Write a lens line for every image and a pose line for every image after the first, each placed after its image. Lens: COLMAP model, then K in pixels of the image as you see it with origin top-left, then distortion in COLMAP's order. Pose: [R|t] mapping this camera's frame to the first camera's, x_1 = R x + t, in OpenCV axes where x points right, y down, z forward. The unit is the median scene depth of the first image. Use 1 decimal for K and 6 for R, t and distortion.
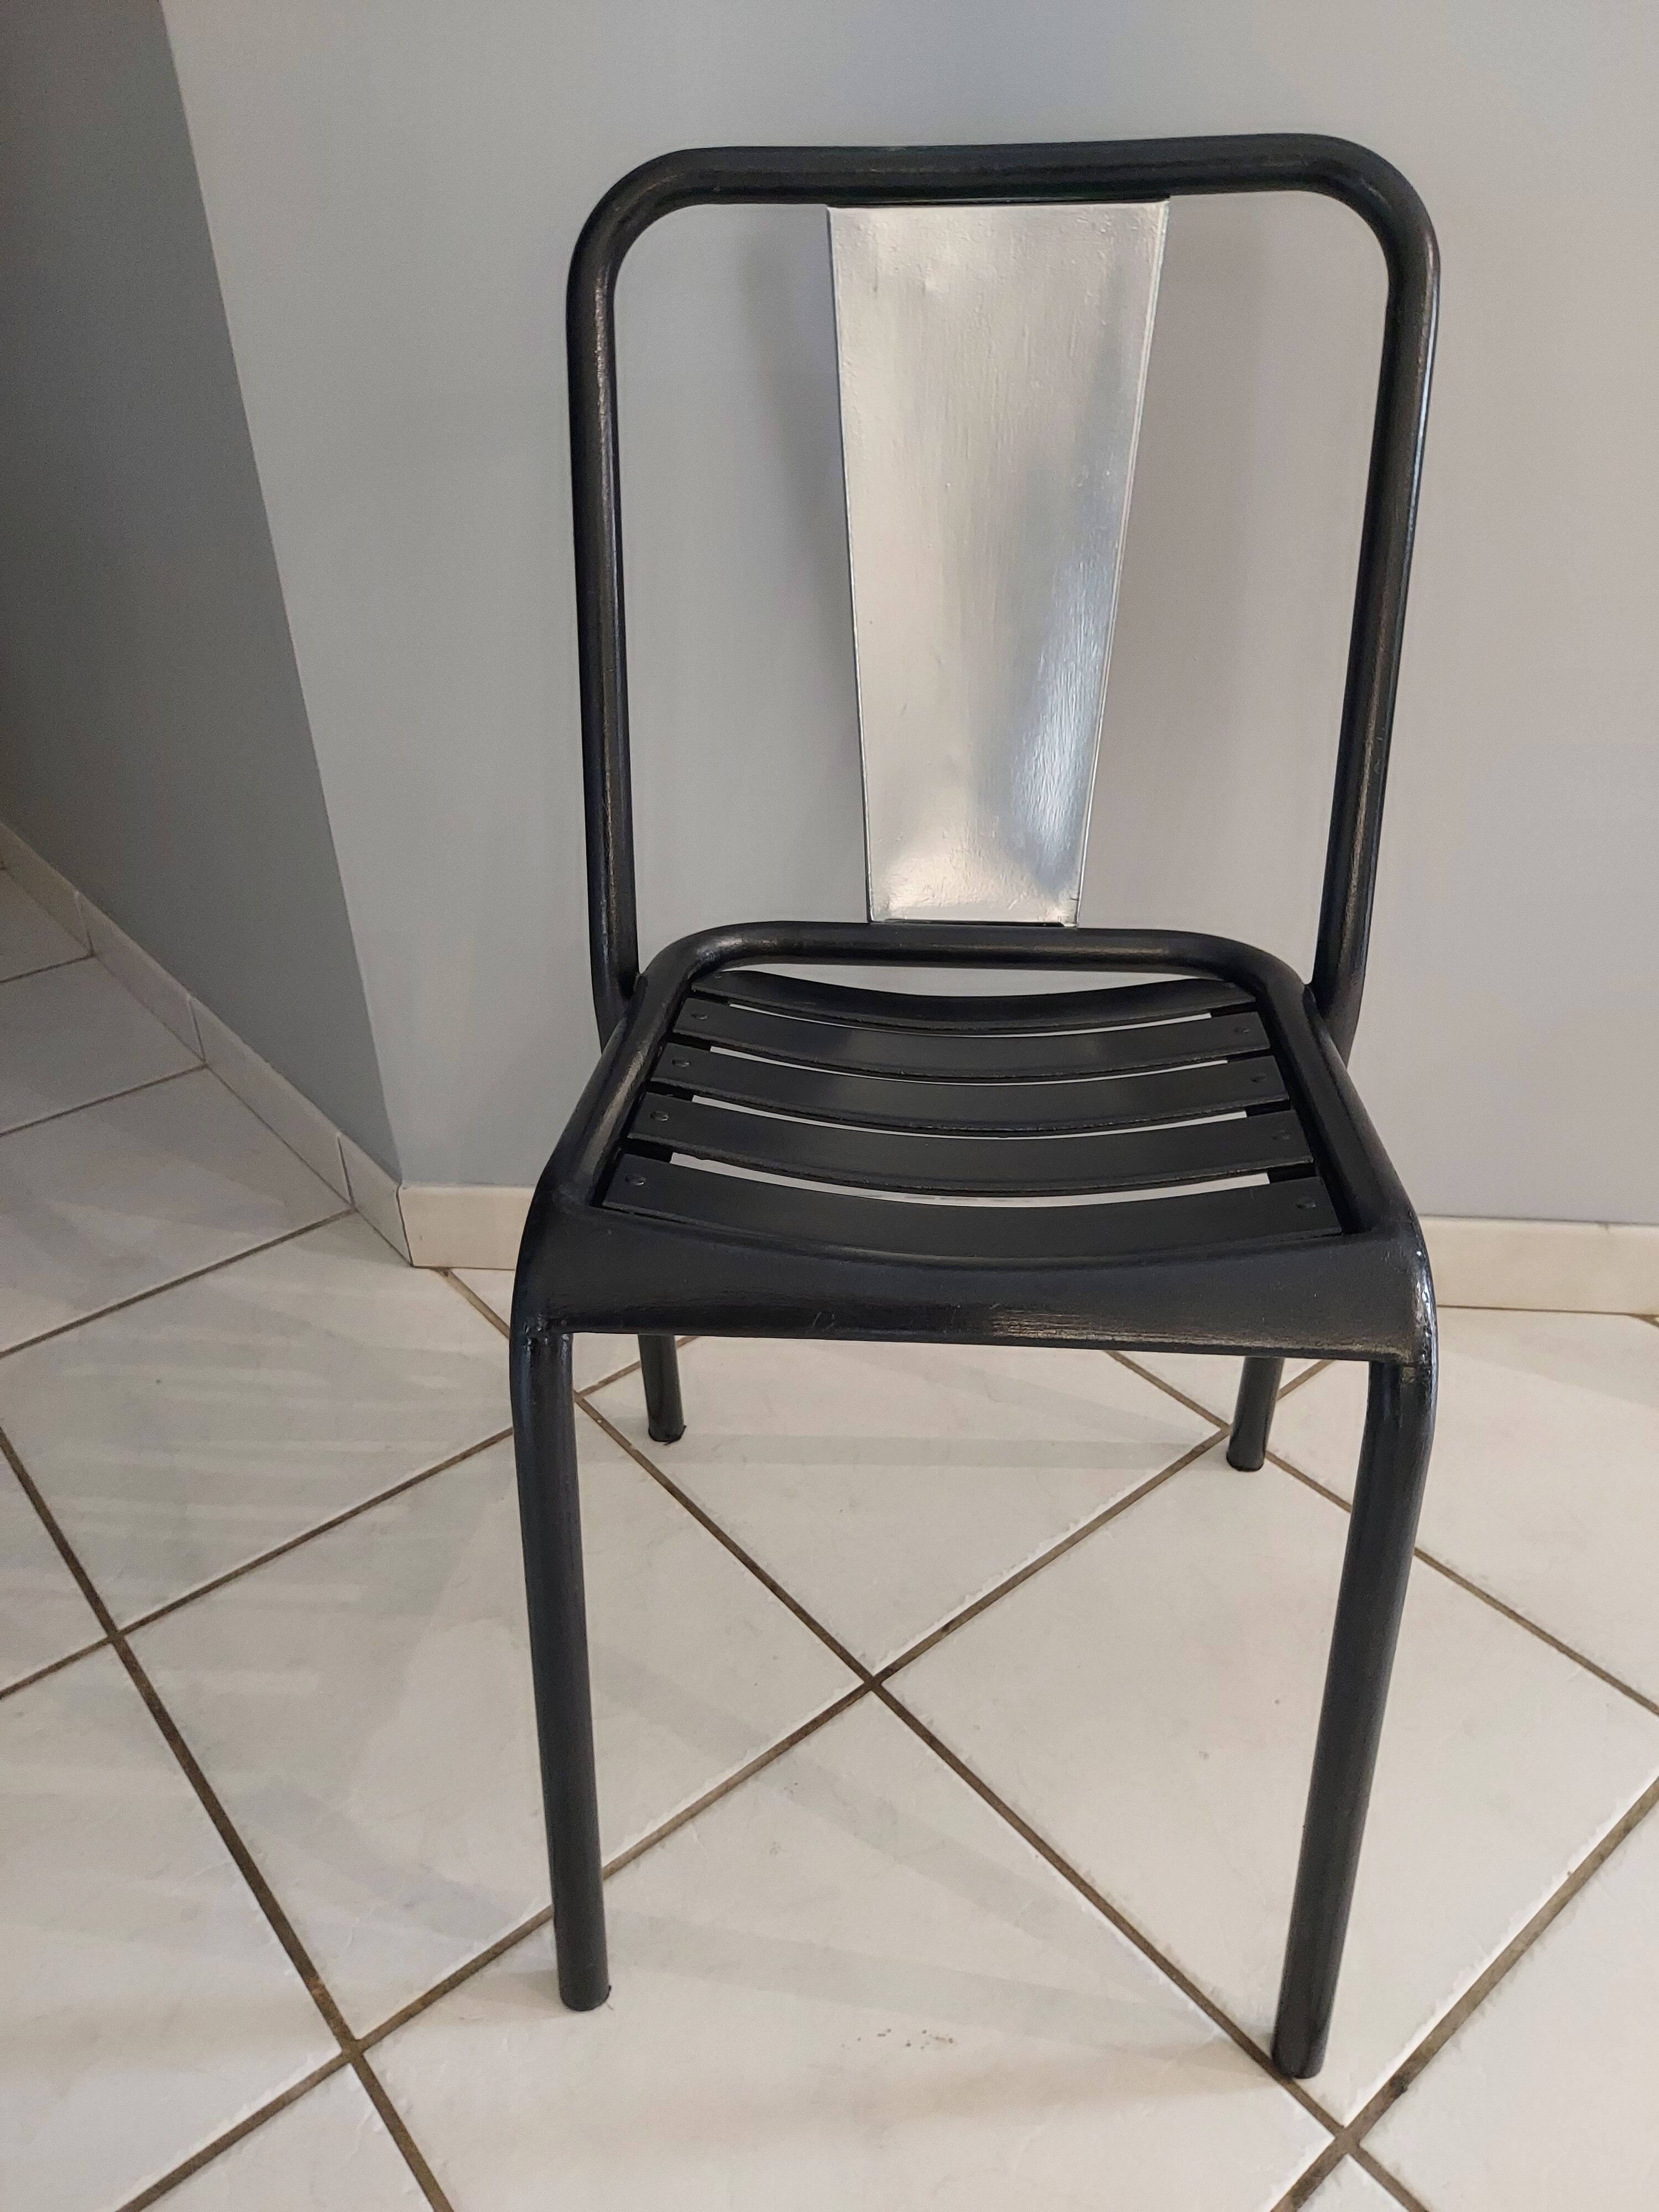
lens RADIAL K [[1639.2, 0, 829.5], [0, 1639.2, 1106.0], [0, 0, 1]] dist [0.053379, -0.083985]
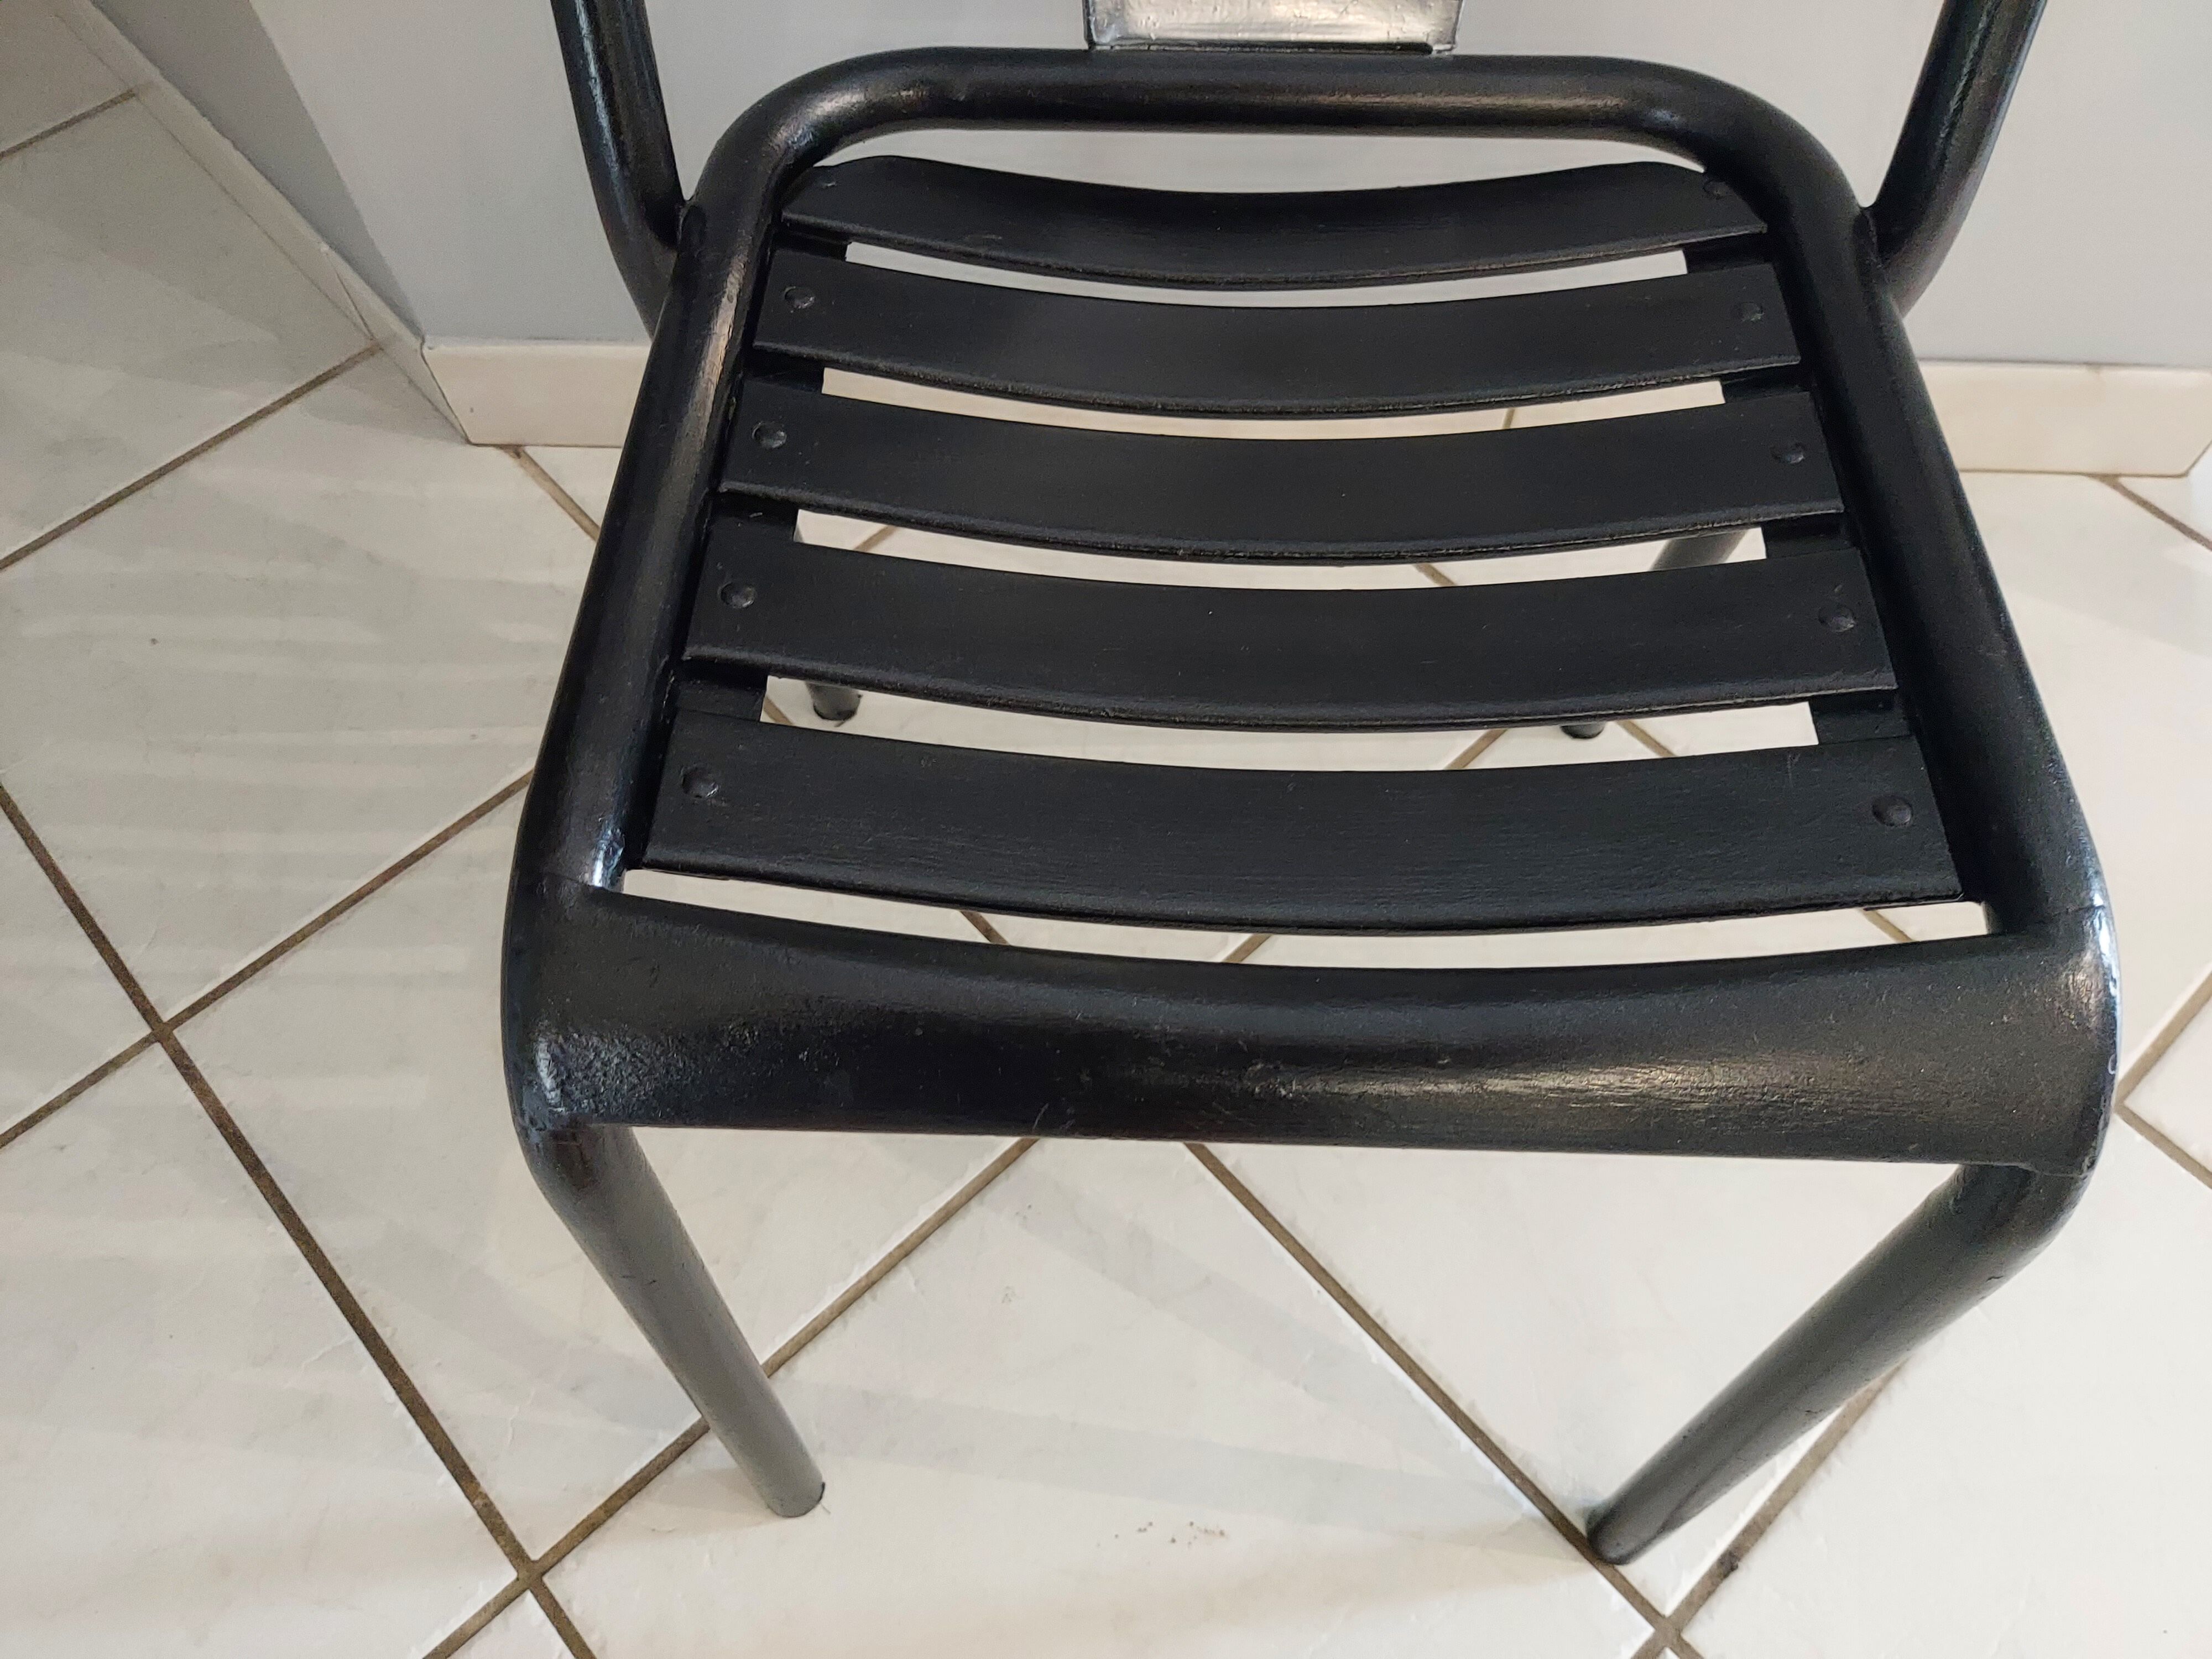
lens RADIAL K [[1639.2, 0, 1106.0], [0, 1639.2, 829.5], [0, 0, 1]] dist [0.053379, -0.083985]
pose [[0.998818, -0.040732, 0.026528, 0.004325], [0.021965, 0.865059, 0.501188, -0.177329], [-0.043363, -0.500013, 0.864932, 0.403888]]
